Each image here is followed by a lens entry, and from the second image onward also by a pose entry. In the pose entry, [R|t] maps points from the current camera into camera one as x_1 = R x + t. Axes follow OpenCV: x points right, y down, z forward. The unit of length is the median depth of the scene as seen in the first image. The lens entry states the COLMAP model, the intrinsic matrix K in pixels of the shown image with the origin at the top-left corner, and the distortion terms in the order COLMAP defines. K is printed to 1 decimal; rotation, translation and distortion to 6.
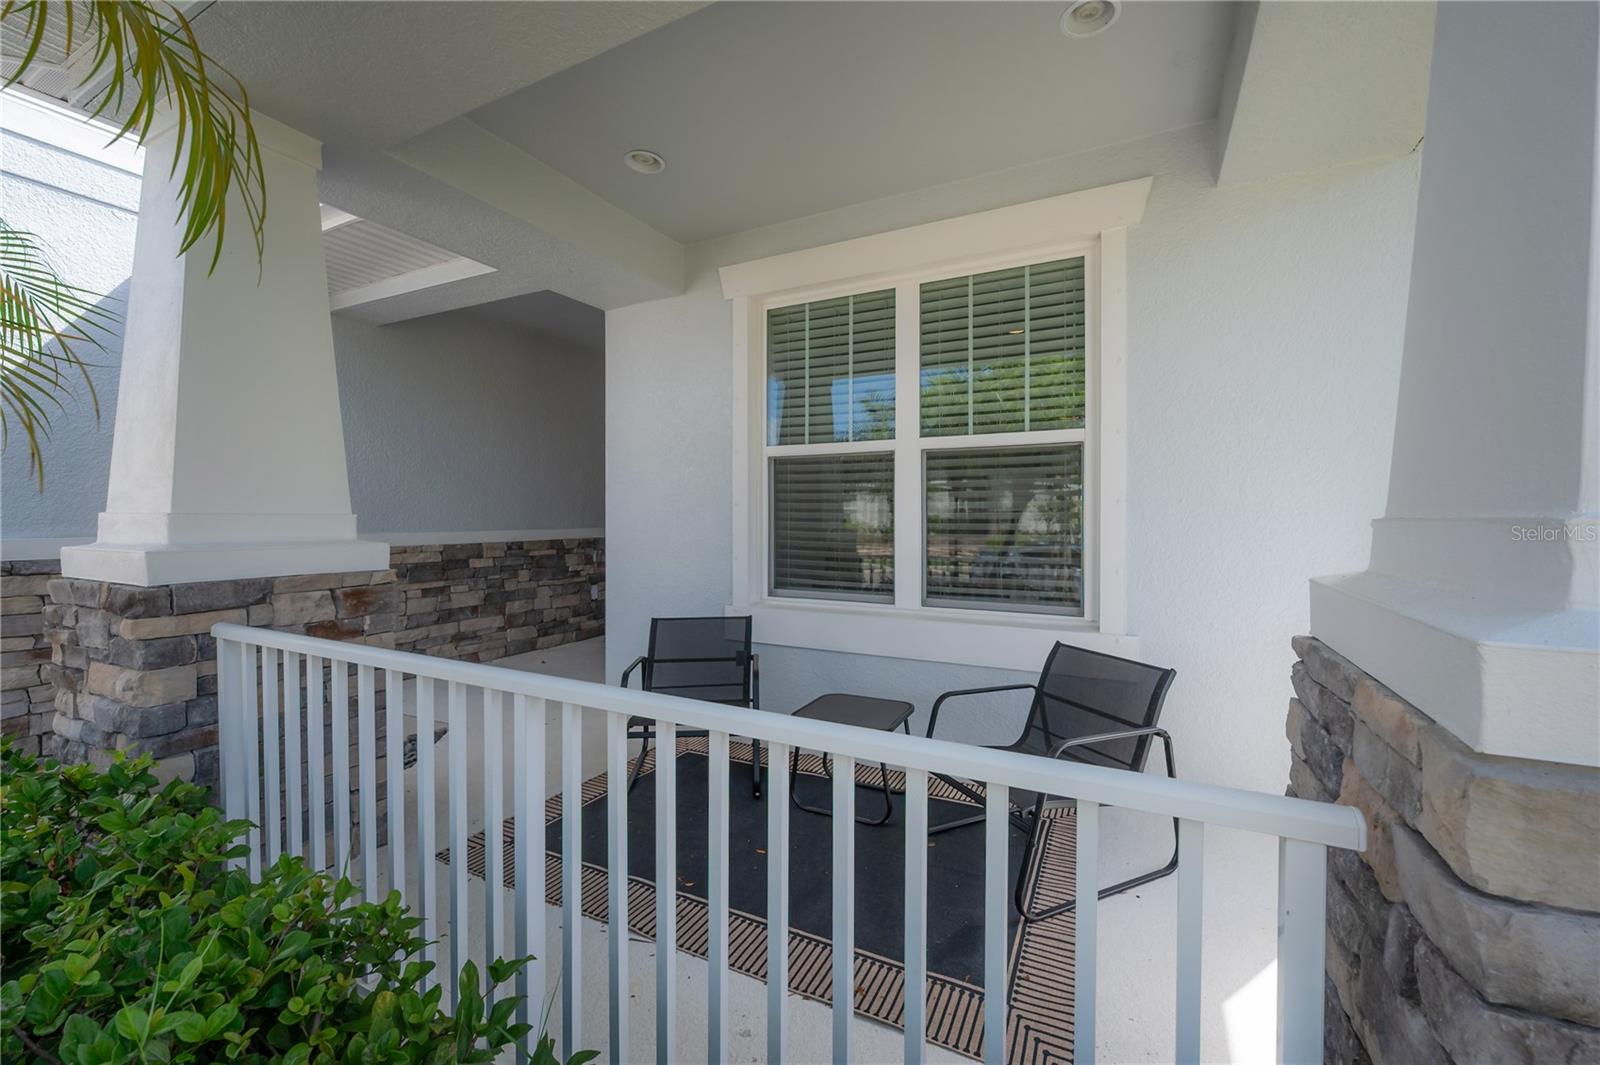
lens RADIAL K [[648.2, 0, 800.0], [0, 648.2, 532.5], [0, 0, 1]] dist [-0.000815, -0.000370]
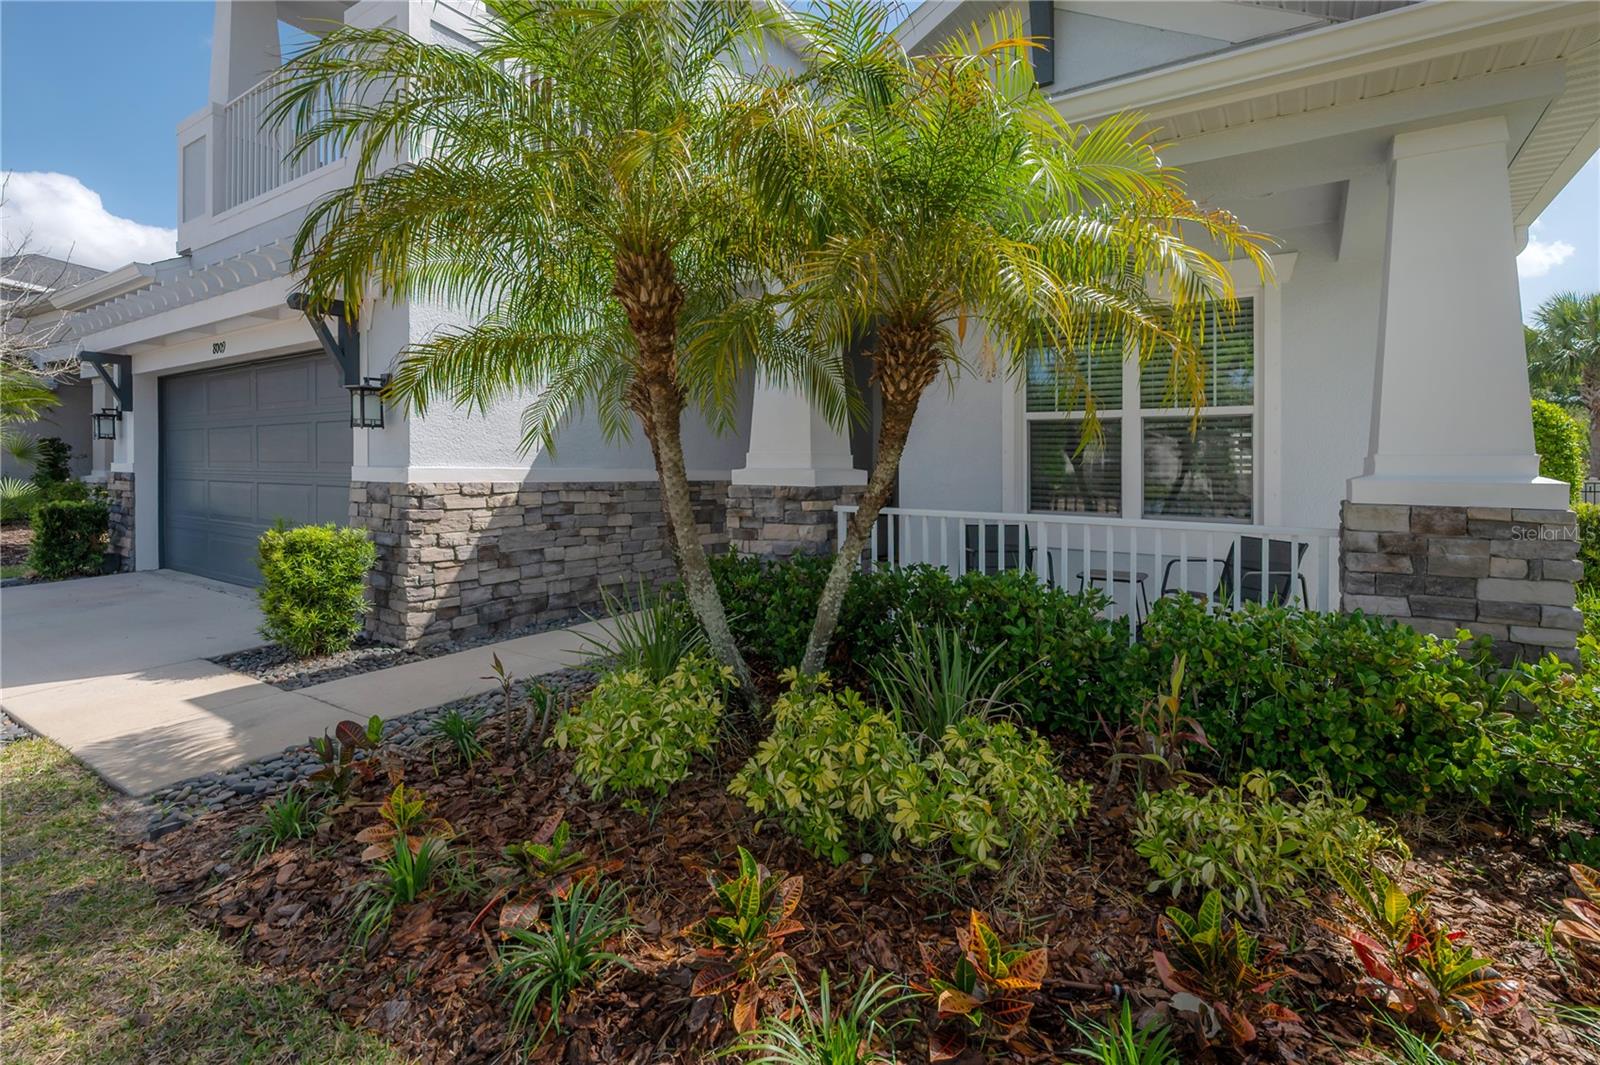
lens RADIAL K [[749.1, 0, 803.0], [0, 749.1, 474.9], [0, 0, 1]] dist [-0.000231, 0.000043]
pose [[0.994211, 0.010043, -0.106978, -0.449061], [-0.010959, 0.999908, -0.007978, 0.036222], [0.106888, 0.009104, 0.994229, -0.916058]]
